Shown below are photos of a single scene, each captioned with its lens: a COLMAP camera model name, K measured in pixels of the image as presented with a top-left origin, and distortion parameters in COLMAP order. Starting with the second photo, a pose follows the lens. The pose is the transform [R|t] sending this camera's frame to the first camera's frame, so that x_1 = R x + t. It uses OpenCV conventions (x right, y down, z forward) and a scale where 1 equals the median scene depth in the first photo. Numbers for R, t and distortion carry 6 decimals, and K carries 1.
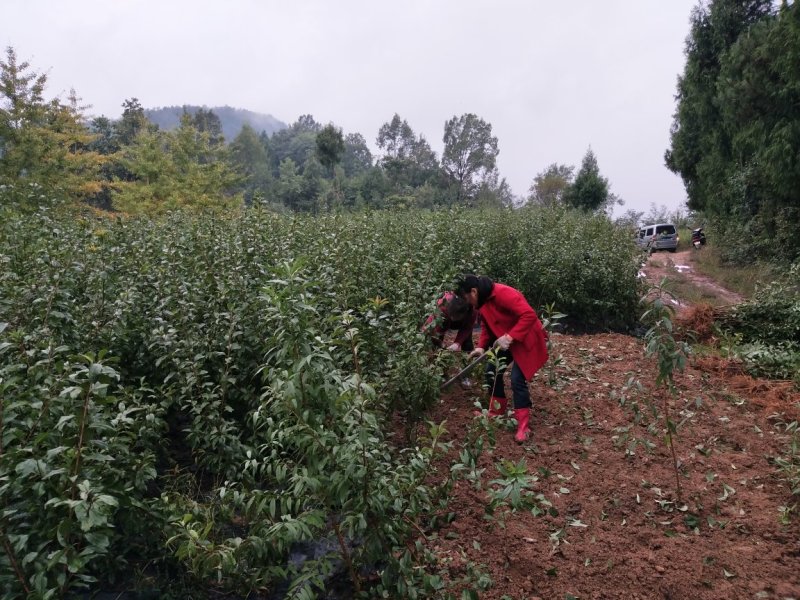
lens RADIAL K [[600.2, 0, 400.0], [0, 600.2, 300.0], [0, 0, 1]] dist [0.067980, -0.096527]
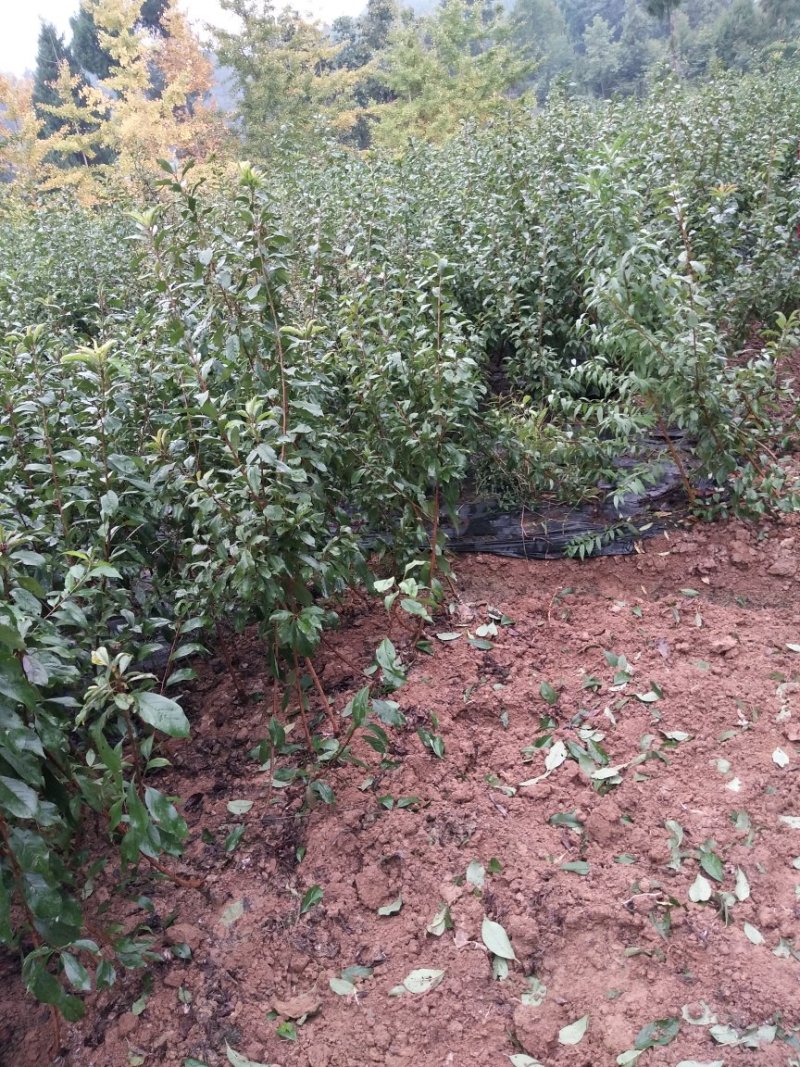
lens RADIAL K [[800.5, 0, 399.3], [0, 800.5, 512.0], [0, 0, 1]] dist [0.067980, -0.096527]
pose [[0.906269, 0.019579, -0.422247, 0.043655], [0.112337, 0.951849, 0.285245, 0.063538], [0.407500, -0.305943, 0.860432, -0.268881]]
